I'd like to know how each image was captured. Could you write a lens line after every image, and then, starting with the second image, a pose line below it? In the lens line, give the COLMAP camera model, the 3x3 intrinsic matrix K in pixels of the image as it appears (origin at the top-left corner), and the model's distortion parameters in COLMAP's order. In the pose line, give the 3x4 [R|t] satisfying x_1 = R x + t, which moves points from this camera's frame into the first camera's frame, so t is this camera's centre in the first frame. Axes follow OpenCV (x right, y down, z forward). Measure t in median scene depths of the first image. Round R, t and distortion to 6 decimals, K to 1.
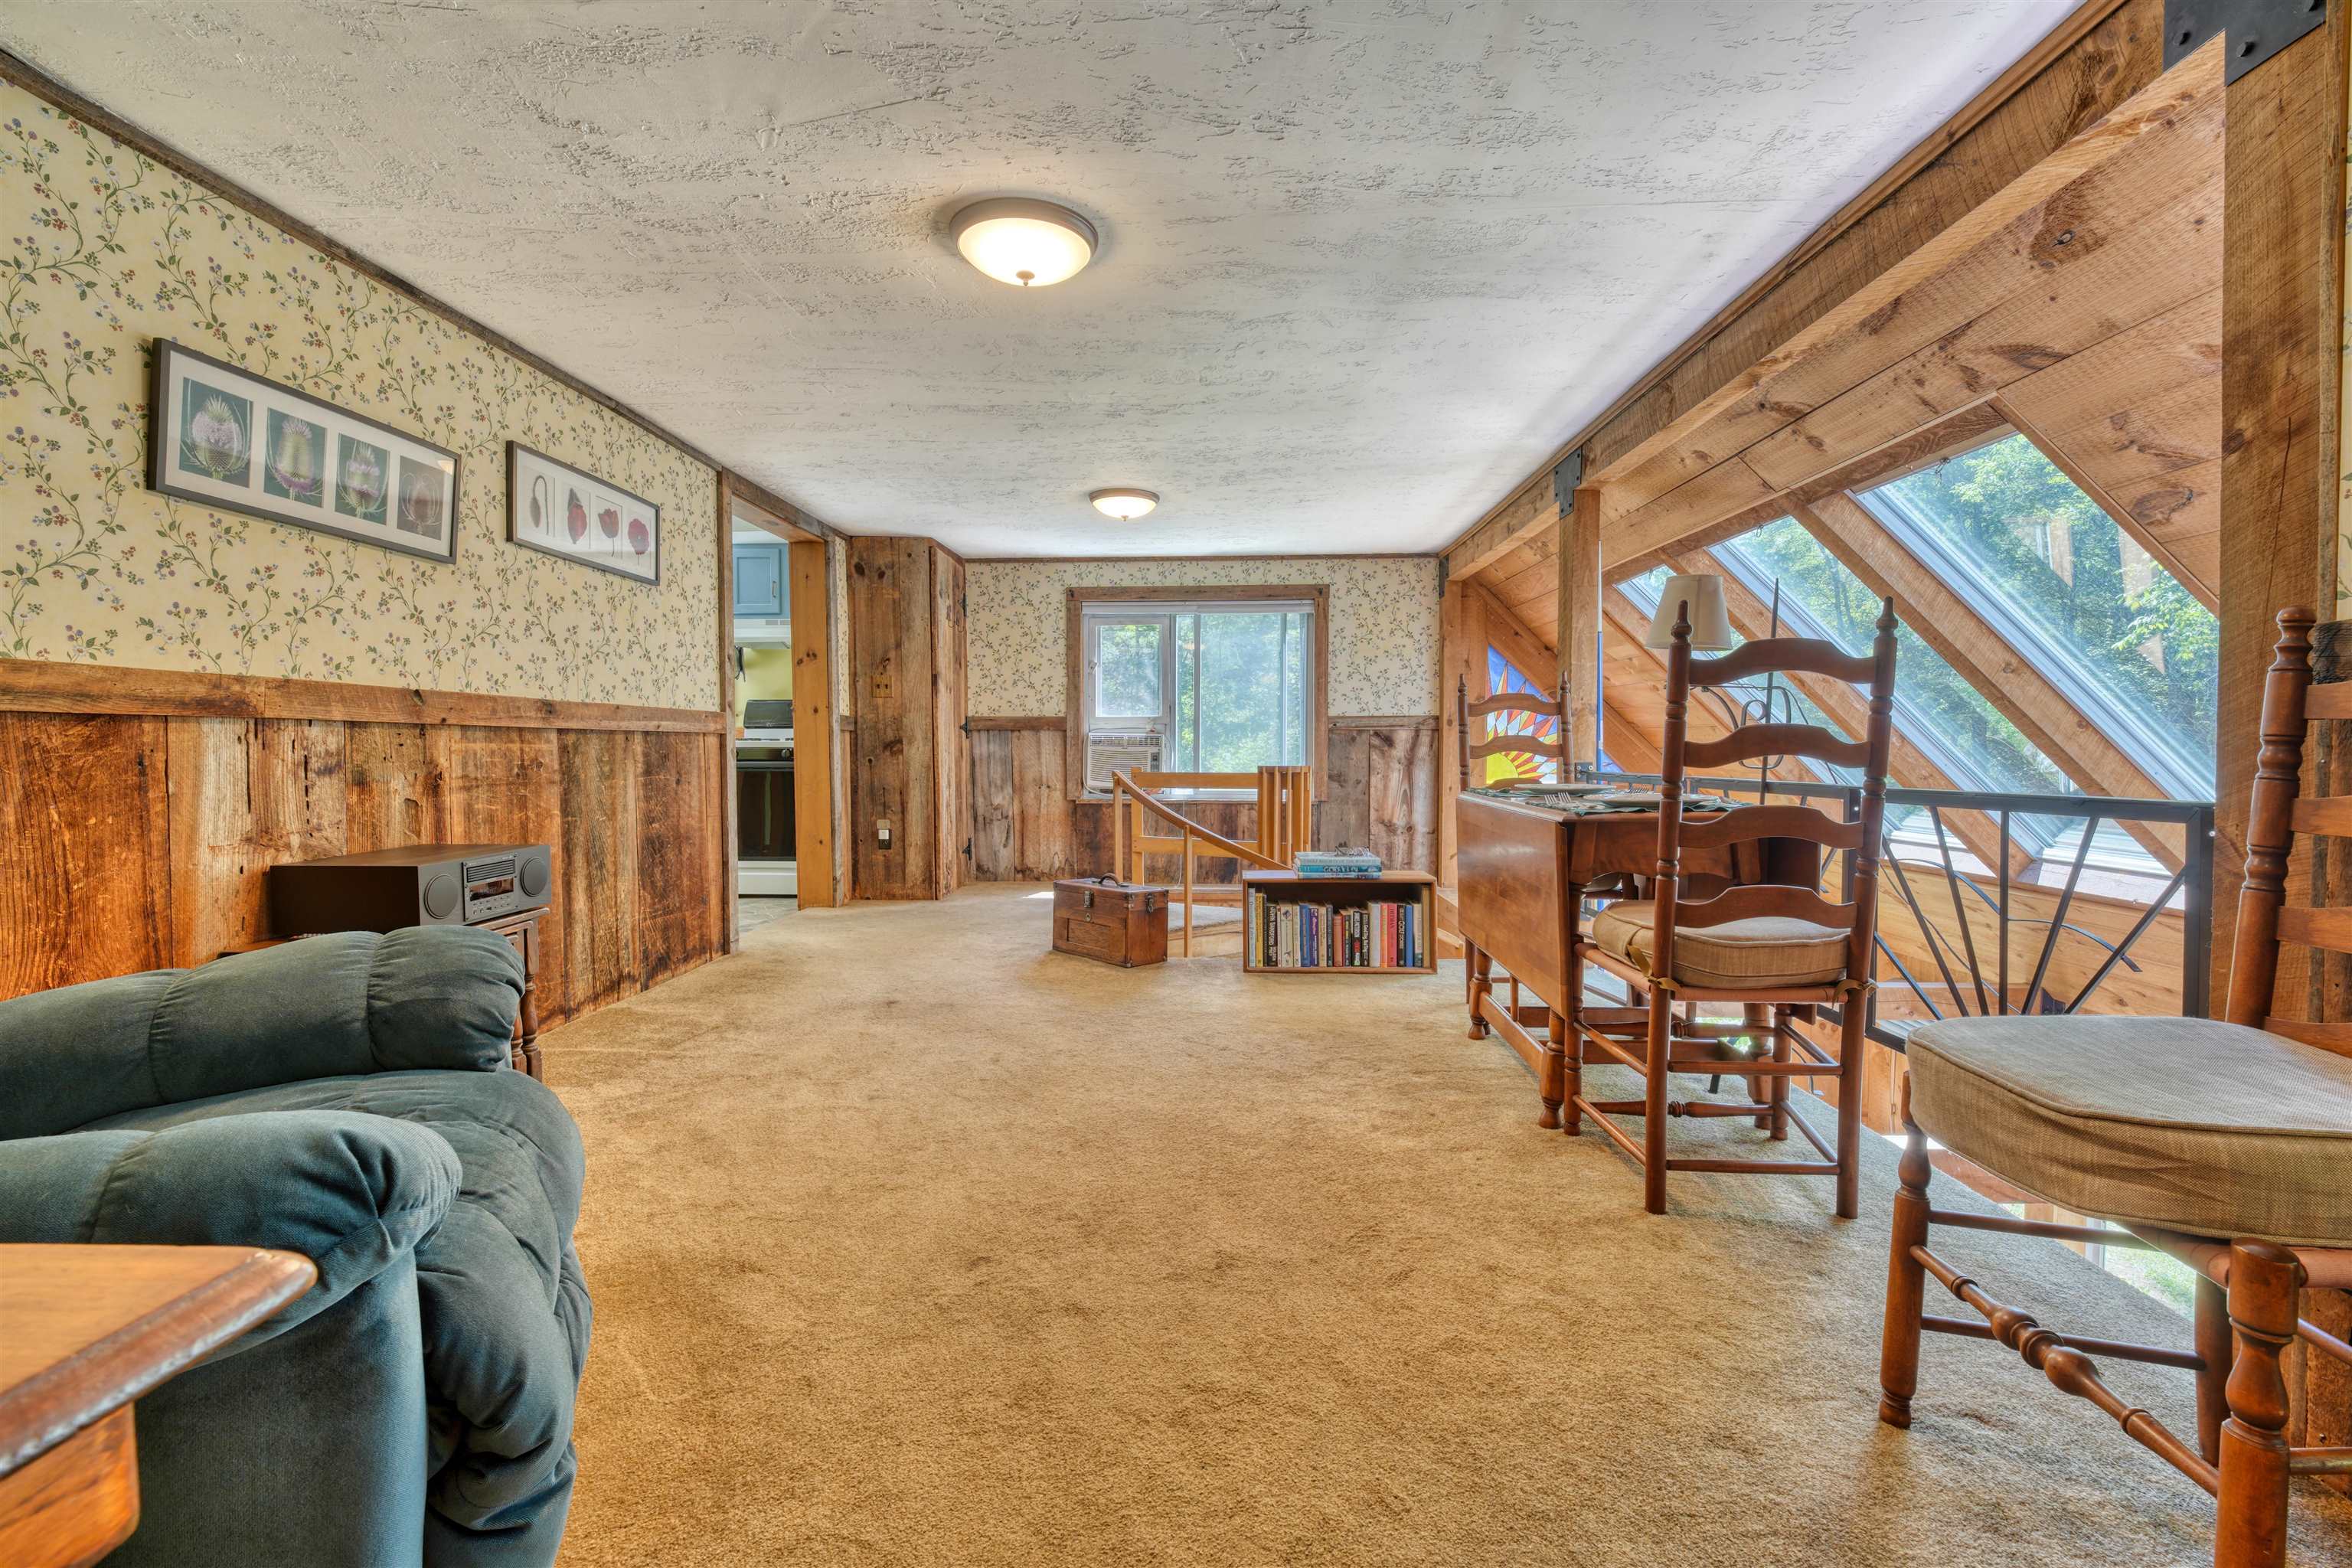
lens RADIAL K [[997.8, 0, 1179.6], [0, 997.8, 772.5], [0, 0, 1]] dist [0.010291, -0.017690]
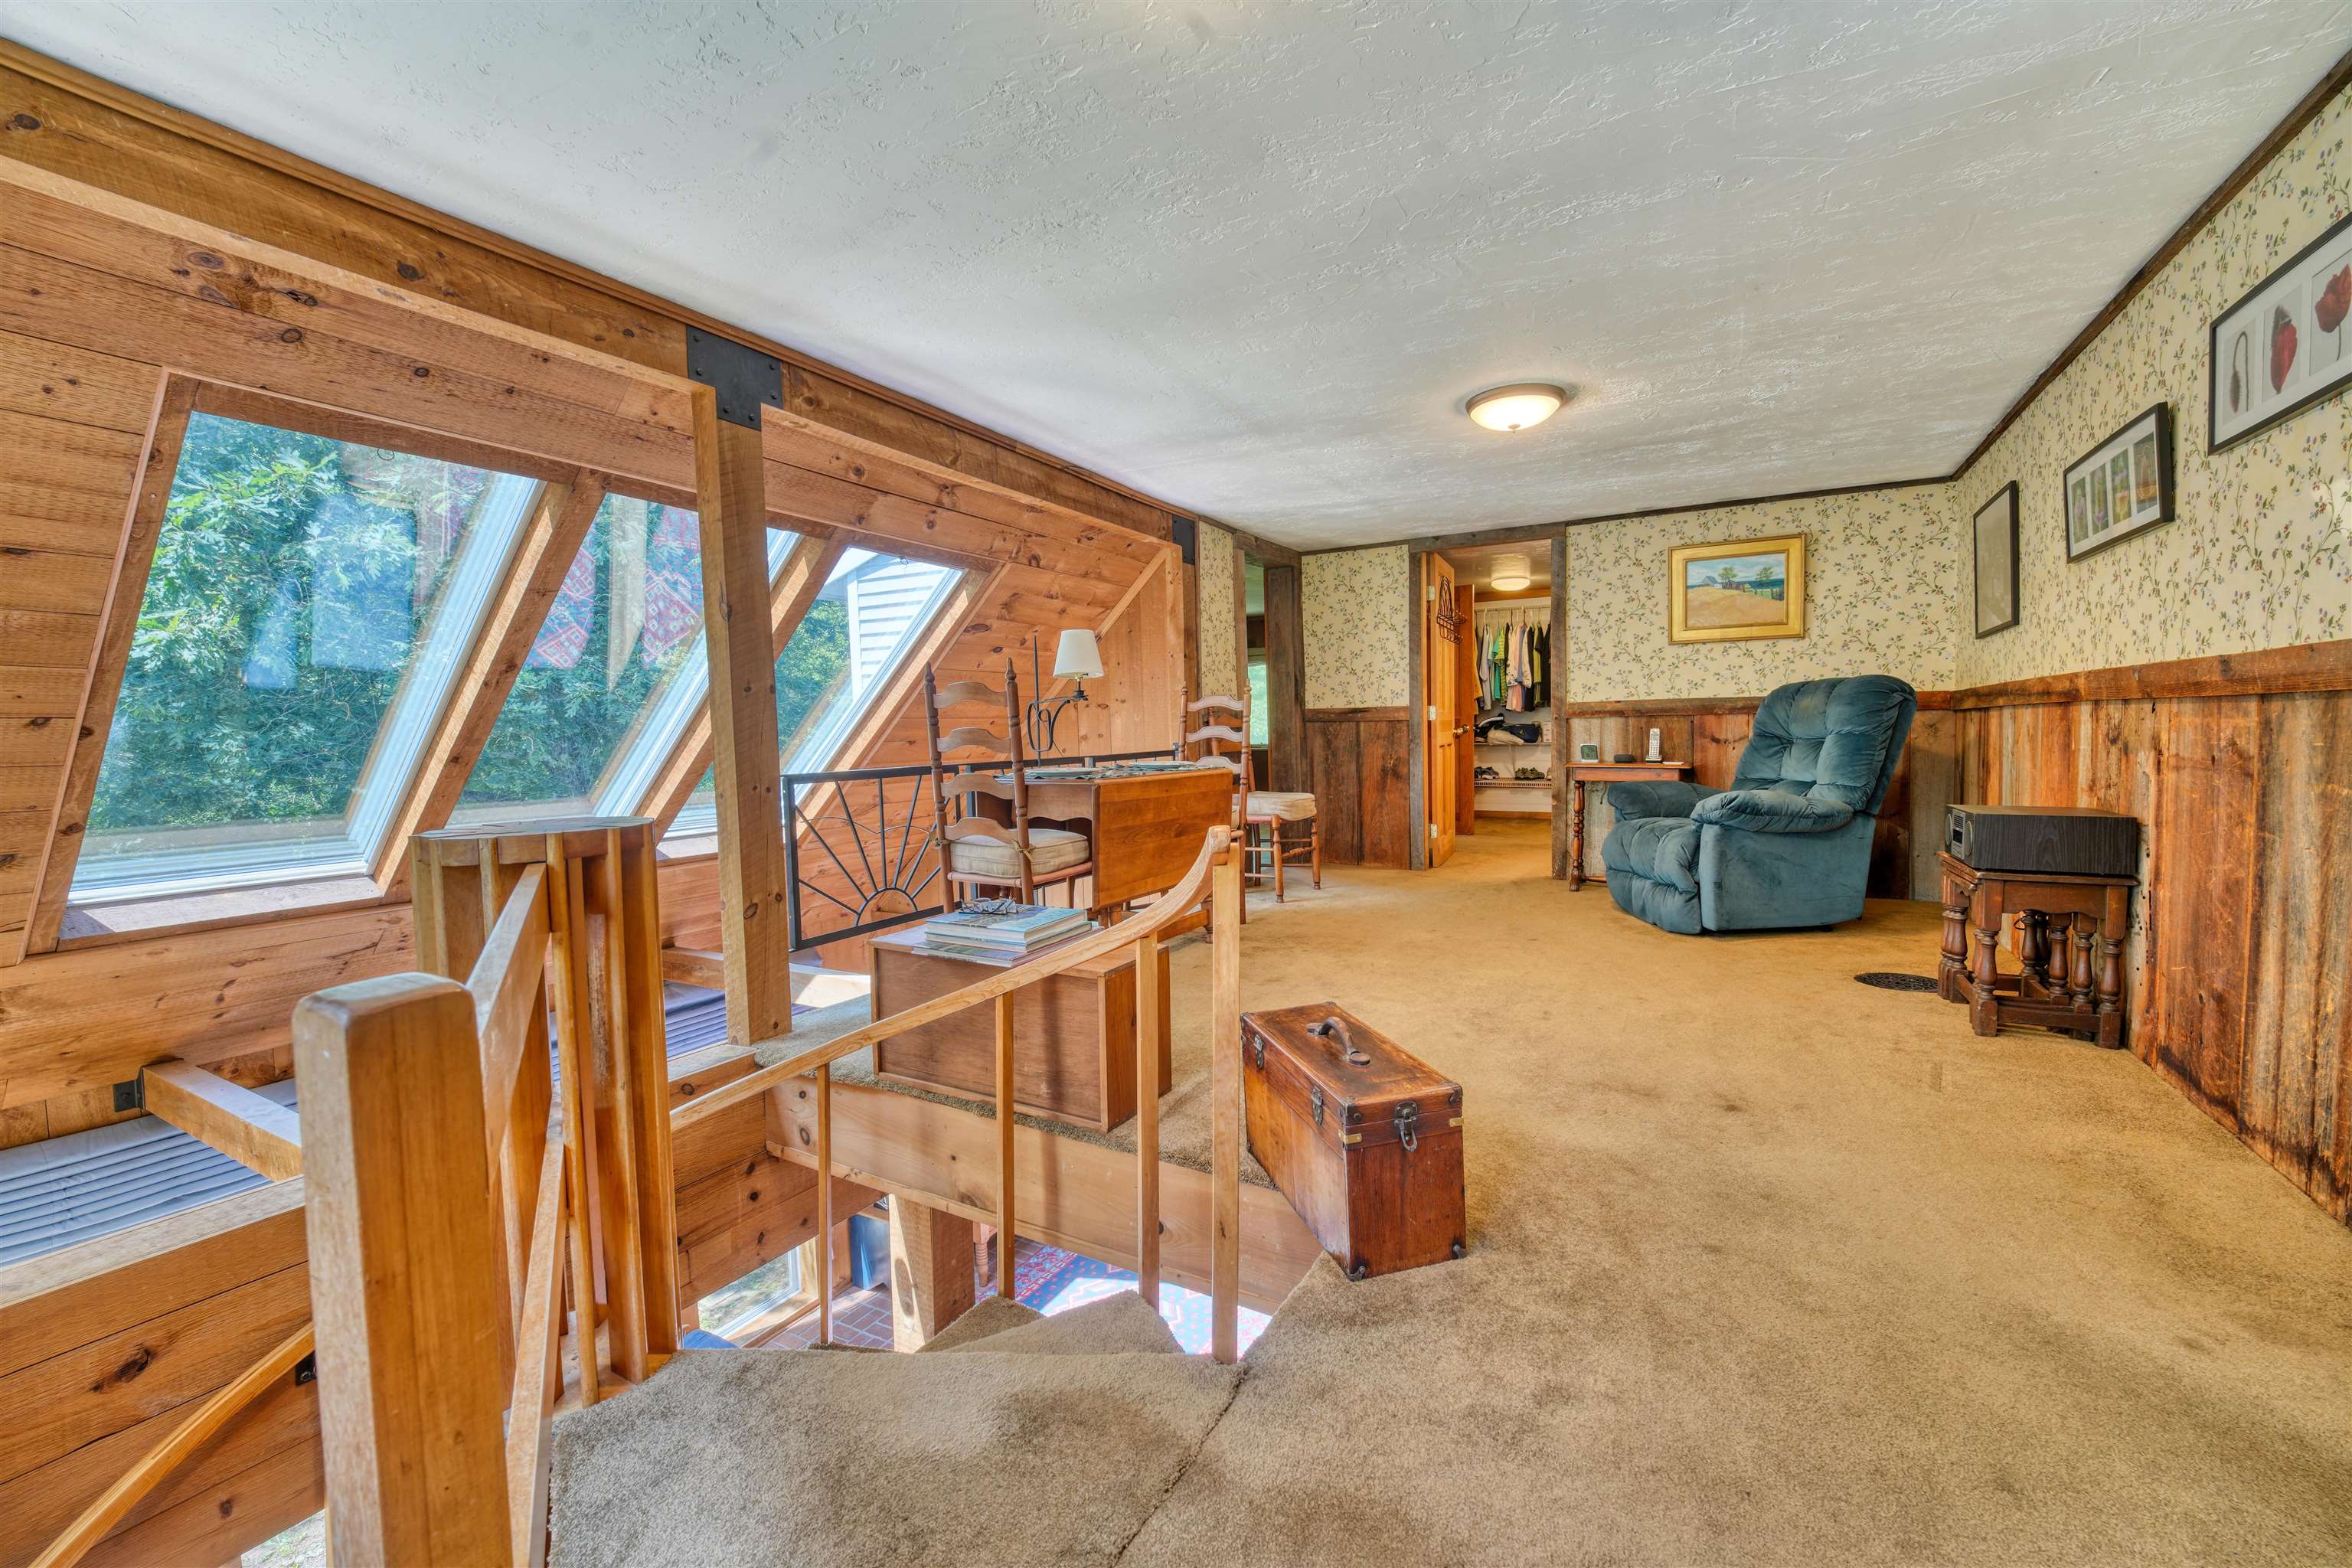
lens RADIAL K [[965.3, 0, 1180.3], [0, 965.3, 784.4], [0, 0, 1]] dist [0.005325, -0.012299]
pose [[-0.890237, -0.010626, 0.455374, -0.155961], [0.027838, 0.996590, 0.077678, -0.030414], [-0.454647, 0.081829, -0.886905, 1.066475]]
